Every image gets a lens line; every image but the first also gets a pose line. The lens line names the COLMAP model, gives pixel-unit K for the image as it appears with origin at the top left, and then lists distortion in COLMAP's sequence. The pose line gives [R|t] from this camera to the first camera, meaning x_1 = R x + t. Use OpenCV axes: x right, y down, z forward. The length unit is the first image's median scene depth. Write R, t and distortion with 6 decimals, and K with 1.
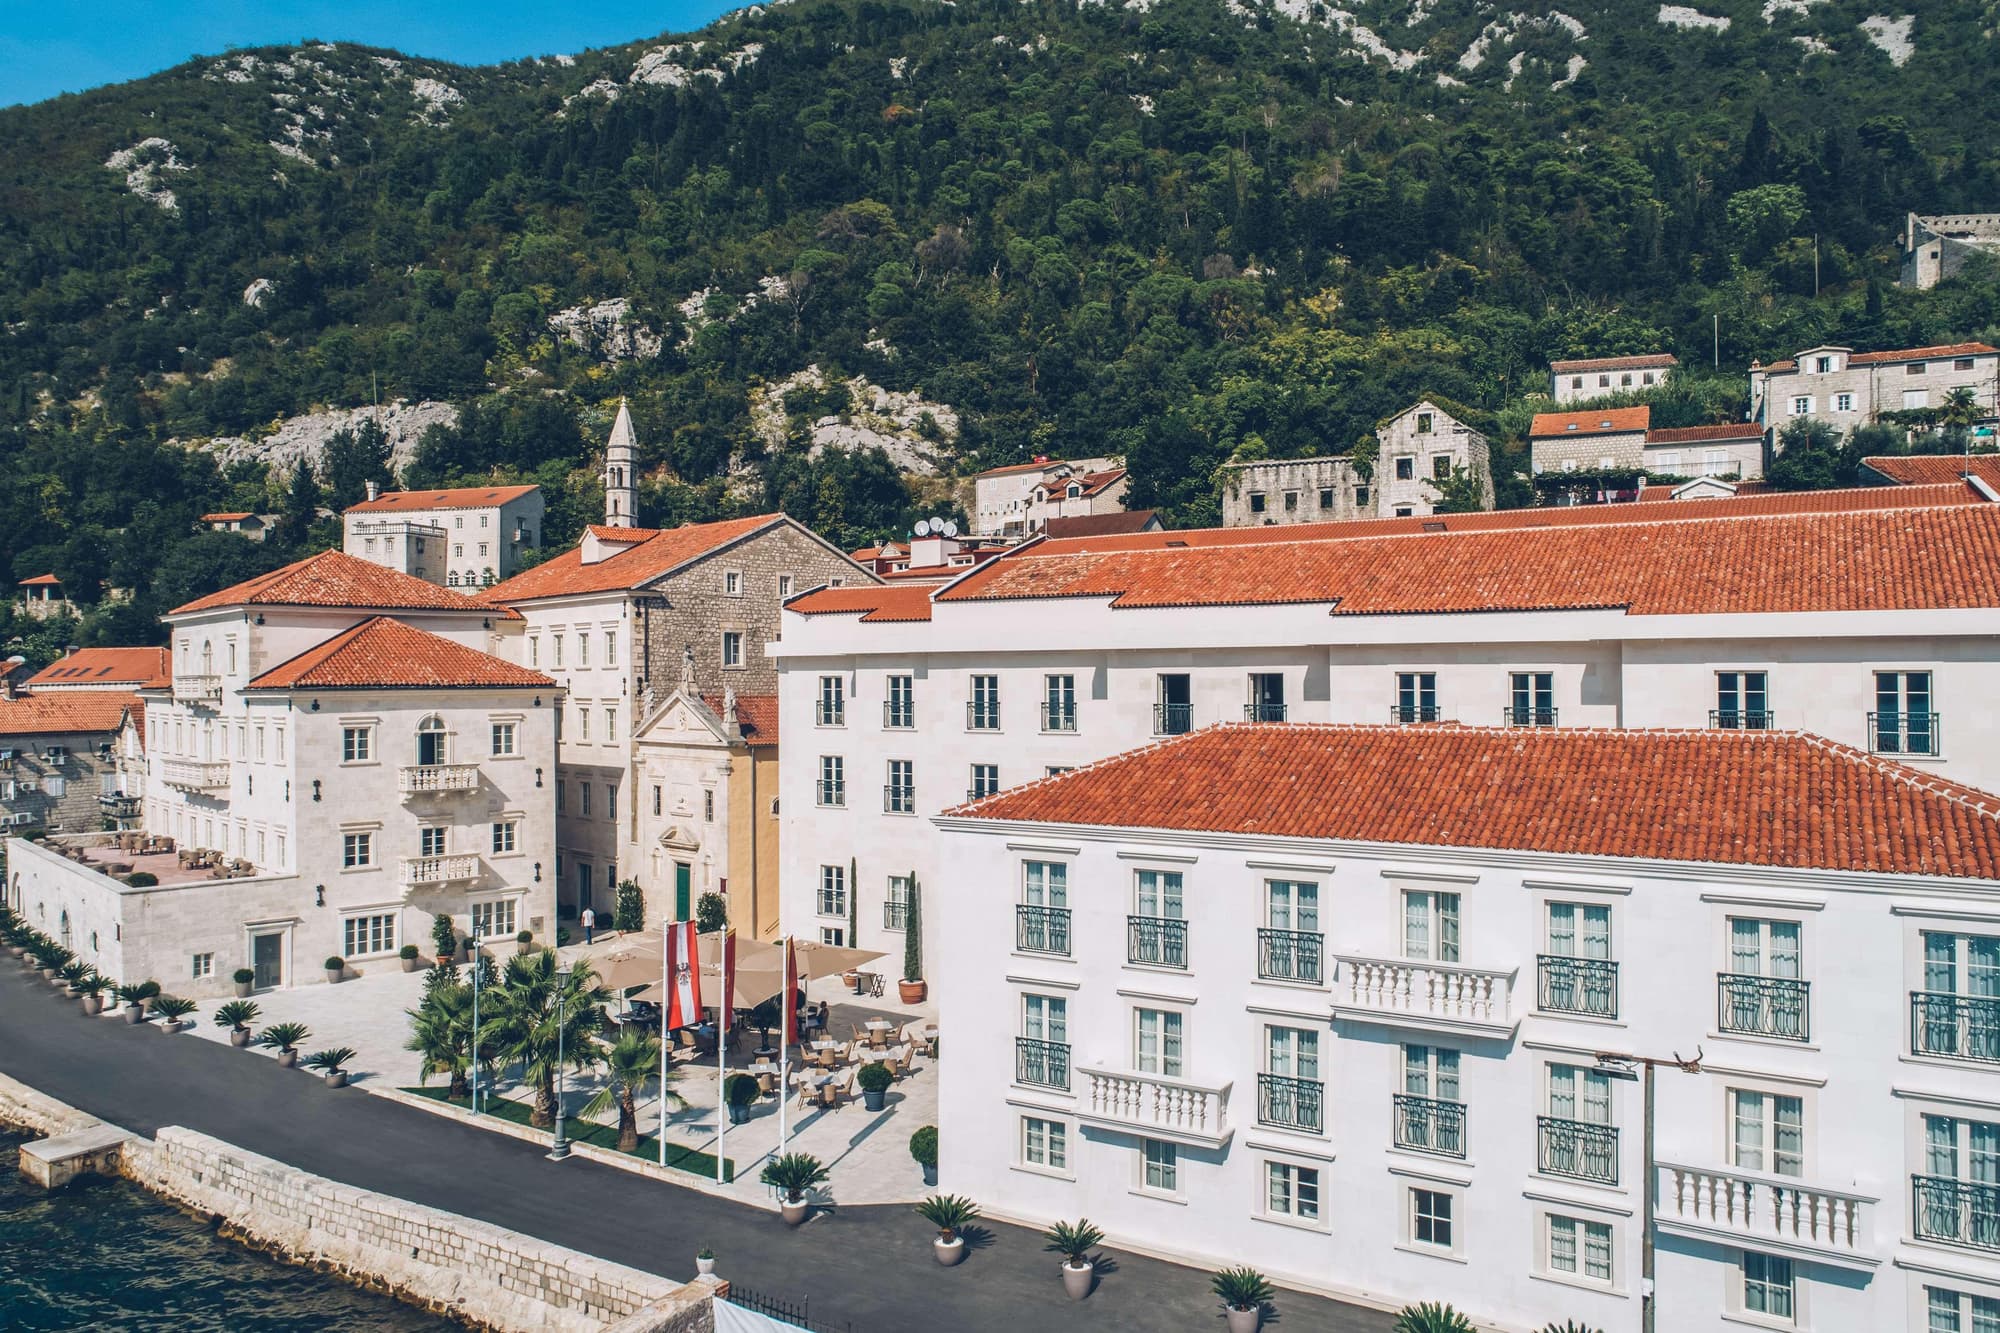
lens RADIAL K [[1385.2, 0, 992.8], [0, 1385.2, 673.0], [0, 0, 1]] dist [-0.002399, 0.000252]
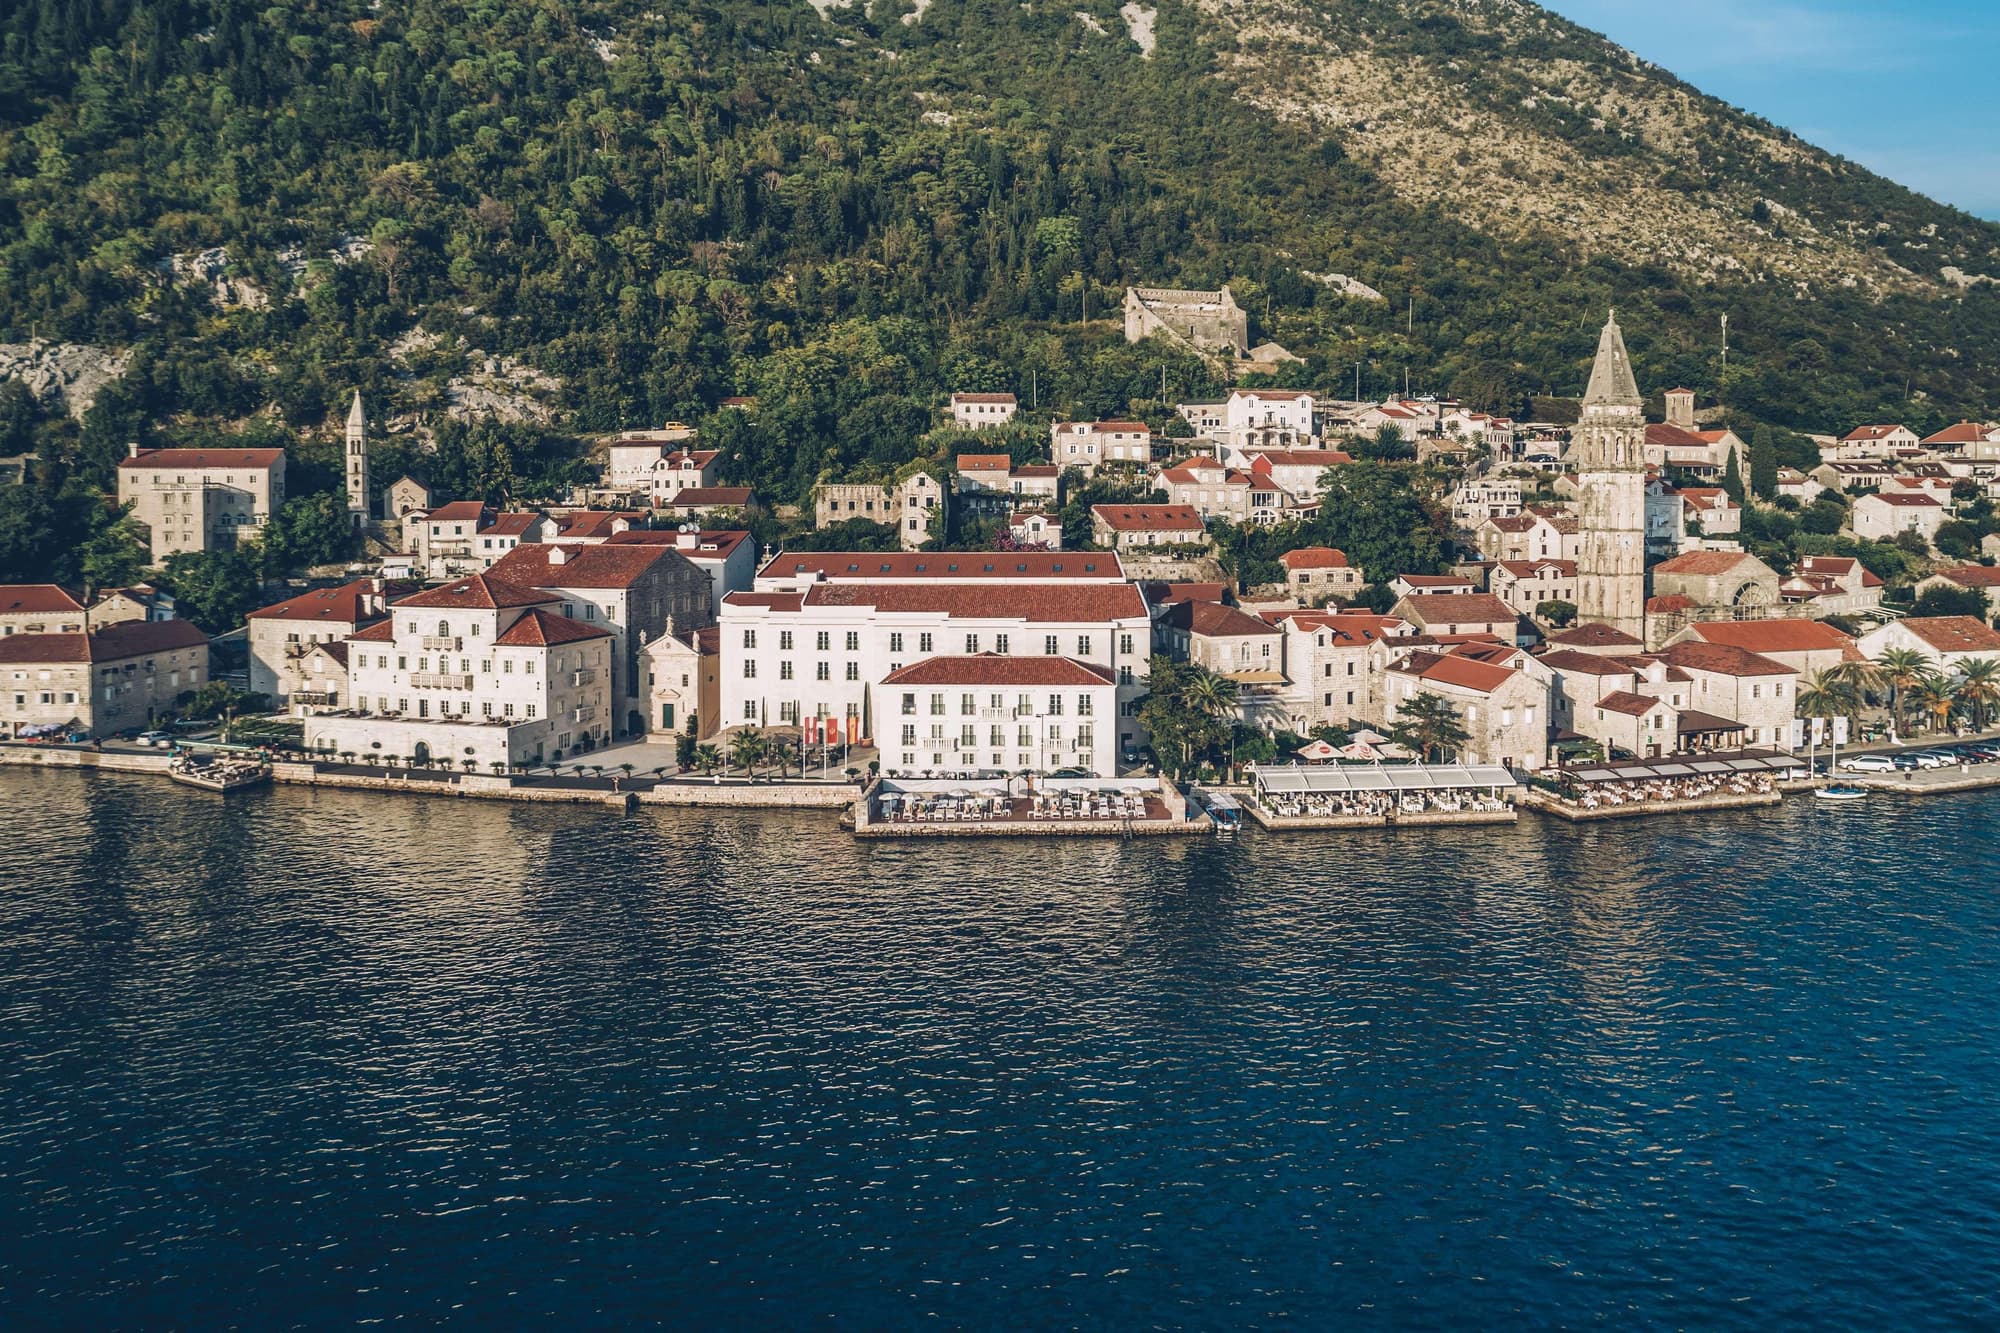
lens RADIAL K [[1385.2, 0, 996.5], [0, 1385.2, 663.6], [0, 0, 1]] dist [-0.002399, 0.000252]
pose [[0.894737, -0.068237, 0.441350, -0.576692], [0.008651, 0.990721, 0.135637, -0.192560], [-0.446510, -0.117541, 0.887025, -1.045816]]
